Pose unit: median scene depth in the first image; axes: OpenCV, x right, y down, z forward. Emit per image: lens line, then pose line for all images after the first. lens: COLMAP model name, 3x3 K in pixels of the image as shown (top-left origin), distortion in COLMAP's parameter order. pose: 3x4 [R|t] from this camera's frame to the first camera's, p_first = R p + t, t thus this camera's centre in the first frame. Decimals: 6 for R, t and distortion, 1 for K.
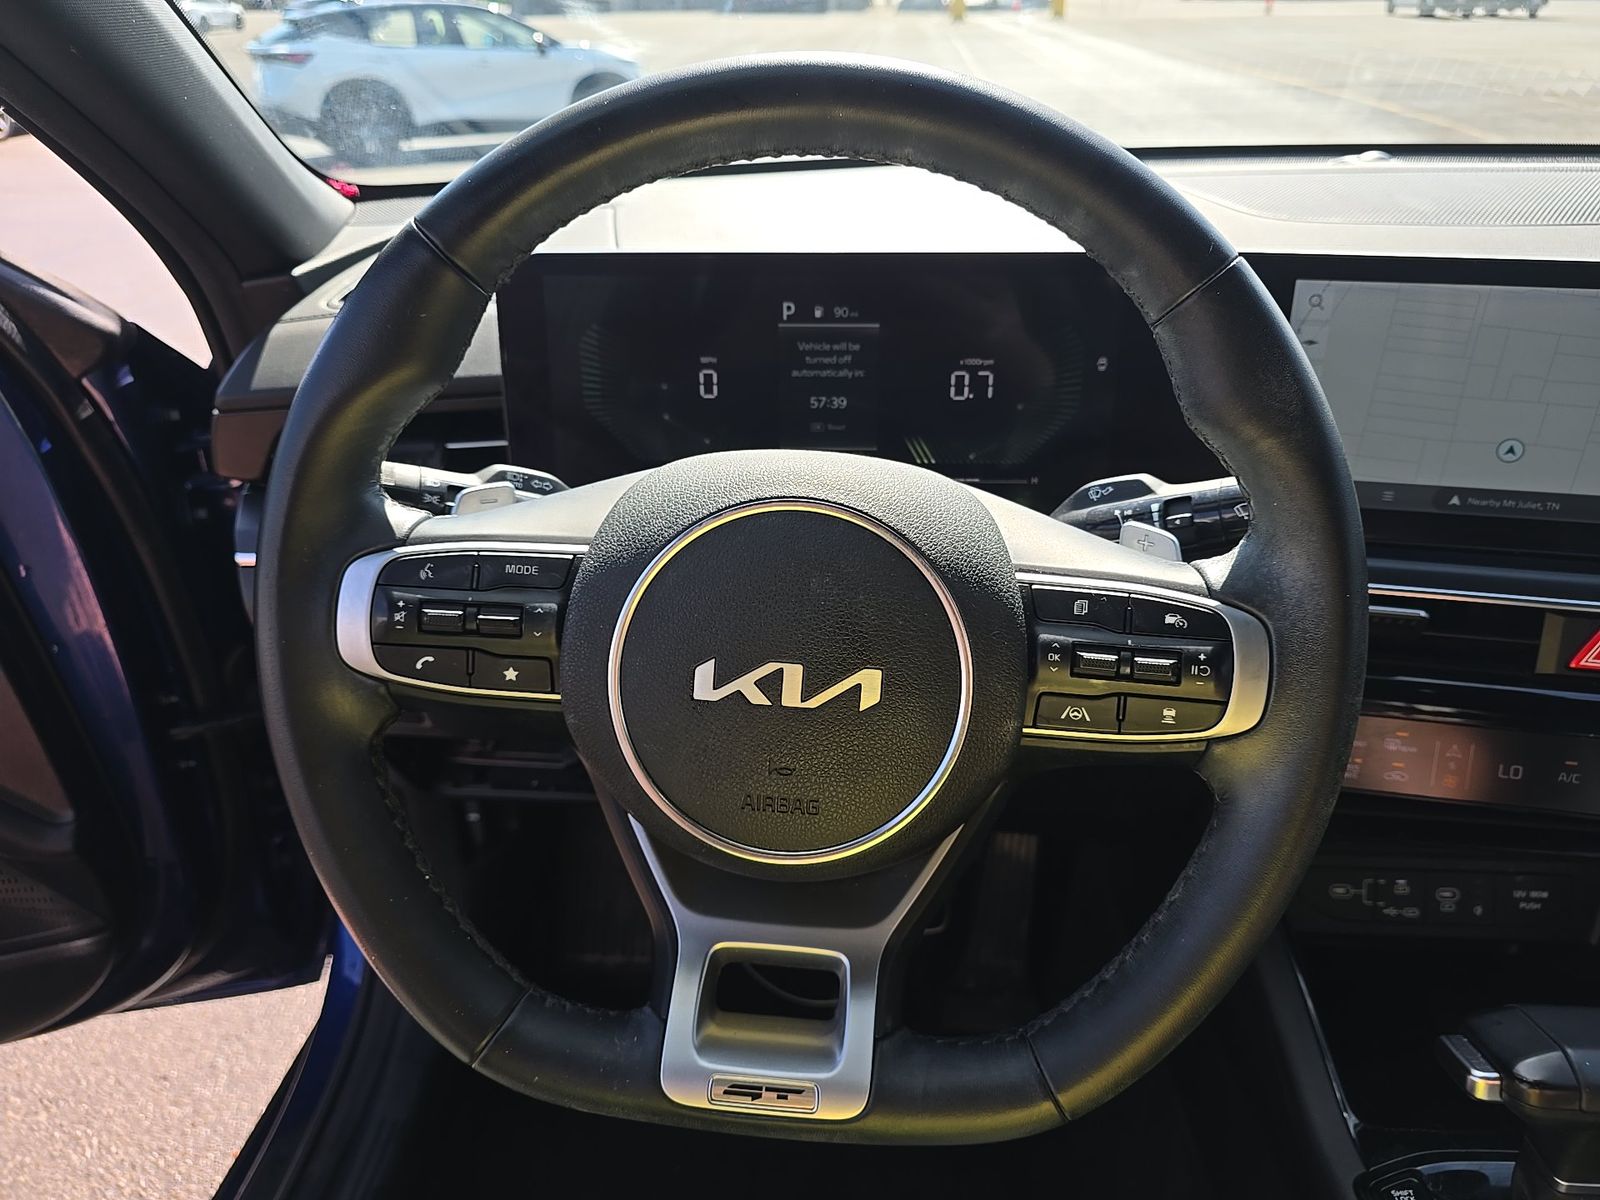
lens RADIAL K [[1094.2, 0, 805.1], [0, 1094.2, 604.7], [0, 0, 1]] dist [0.005231, -0.006456]
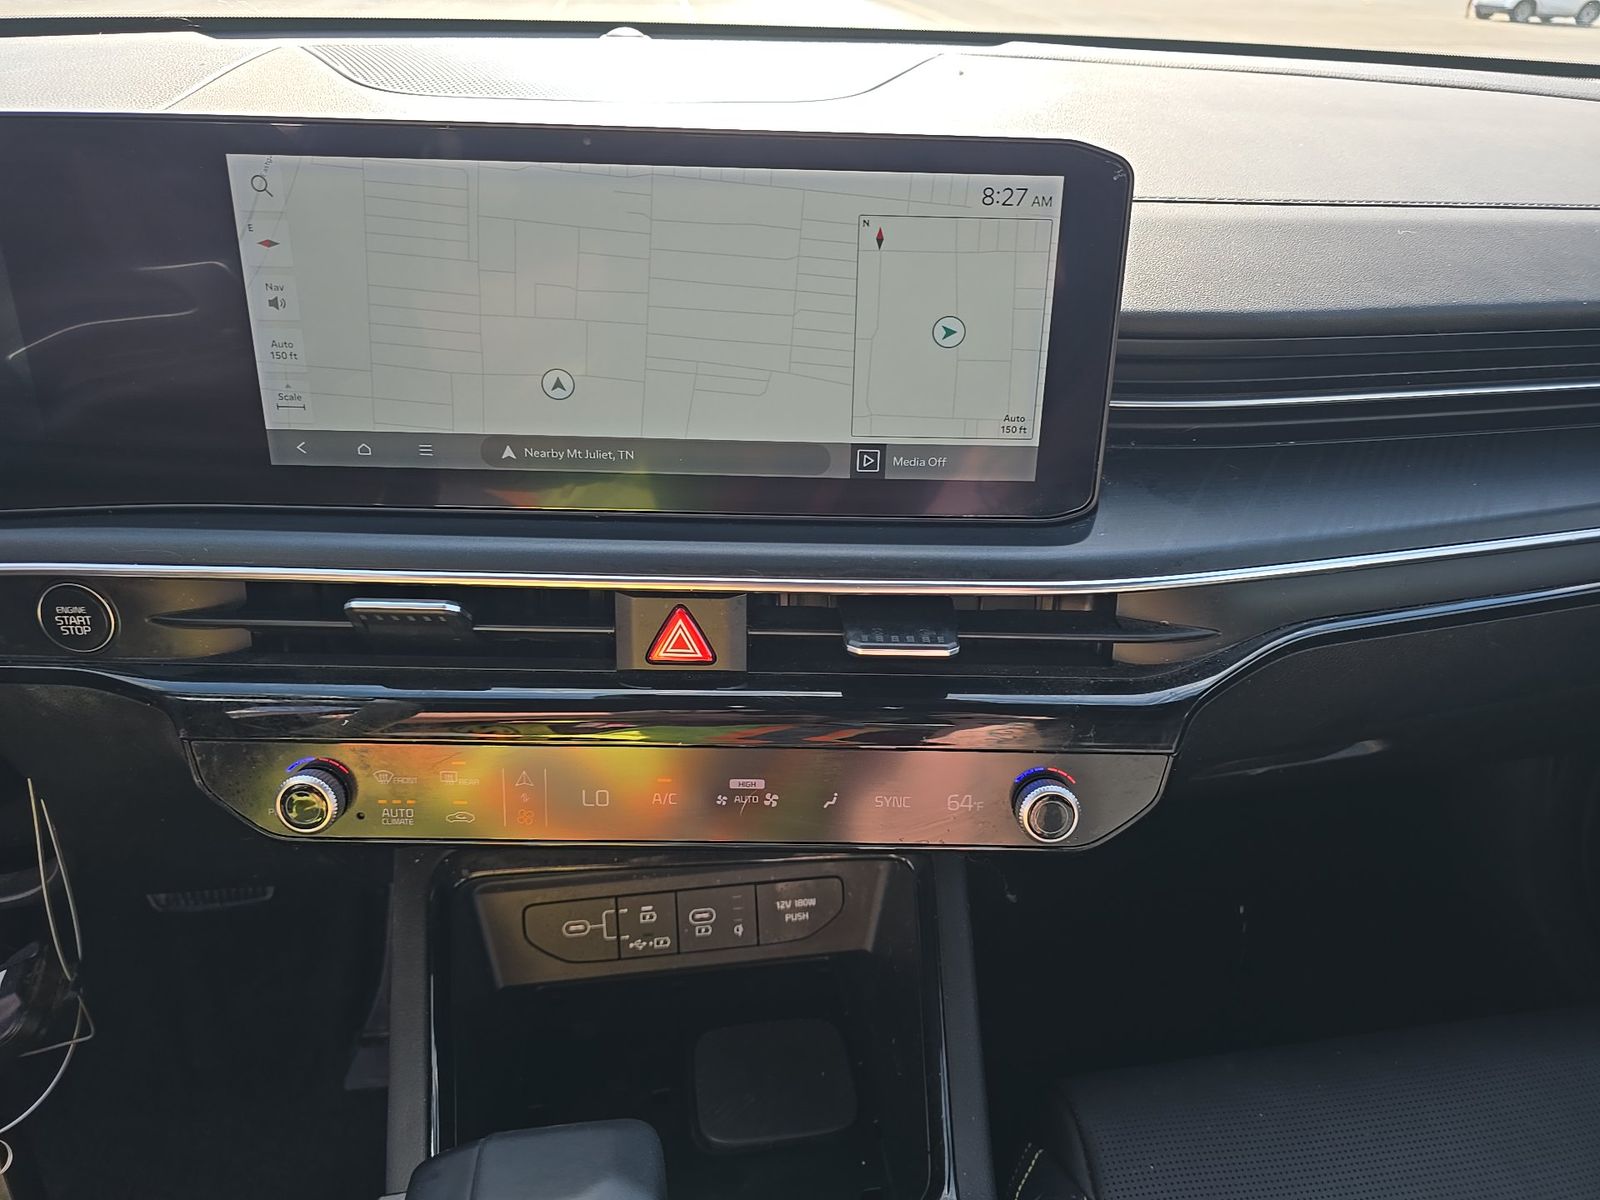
lens RADIAL K [[1094.2, 0, 791.5], [0, 1094.2, 603.9], [0, 0, 1]] dist [0.005231, -0.006456]
pose [[0.975717, -0.073968, 0.206168, 0.499062], [0.066044, 0.996798, 0.045067, -0.009062], [-0.208842, -0.030356, 0.977478, 0.167781]]
